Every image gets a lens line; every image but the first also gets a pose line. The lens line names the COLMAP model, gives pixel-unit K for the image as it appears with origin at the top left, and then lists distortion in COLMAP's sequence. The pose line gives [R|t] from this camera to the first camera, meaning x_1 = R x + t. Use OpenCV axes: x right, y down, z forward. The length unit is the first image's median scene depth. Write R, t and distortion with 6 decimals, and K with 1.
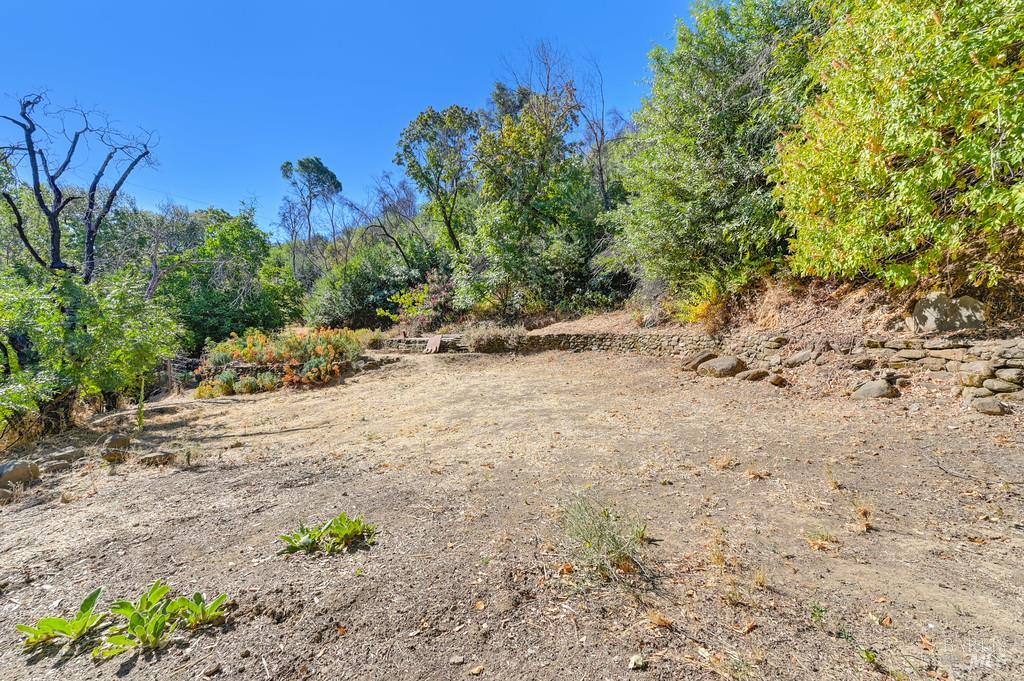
lens RADIAL K [[403.1, 0, 516.3], [0, 403.1, 344.9], [0, 0, 1]] dist [-0.002007, 0.000536]
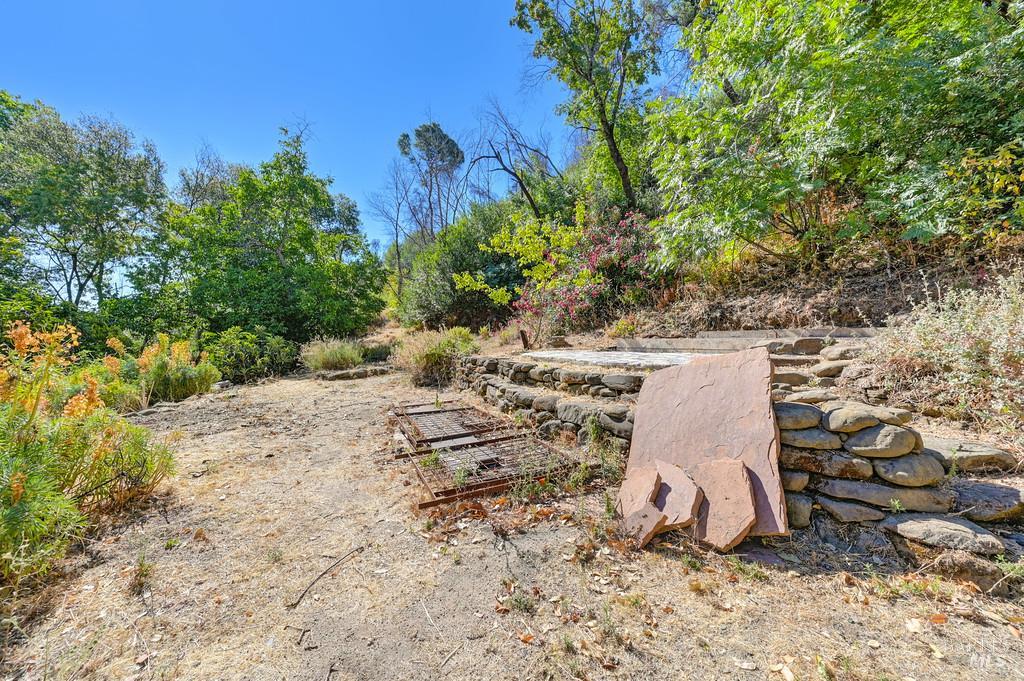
lens RADIAL K [[403.1, 0, 512.6], [0, 403.1, 345.3], [0, 0, 1]] dist [-0.002007, 0.000536]
pose [[0.942251, -0.002021, -0.334901, -0.148618], [0.002613, 0.999996, 0.001316, -0.018871], [0.334897, -0.002115, 0.942252, 0.592325]]
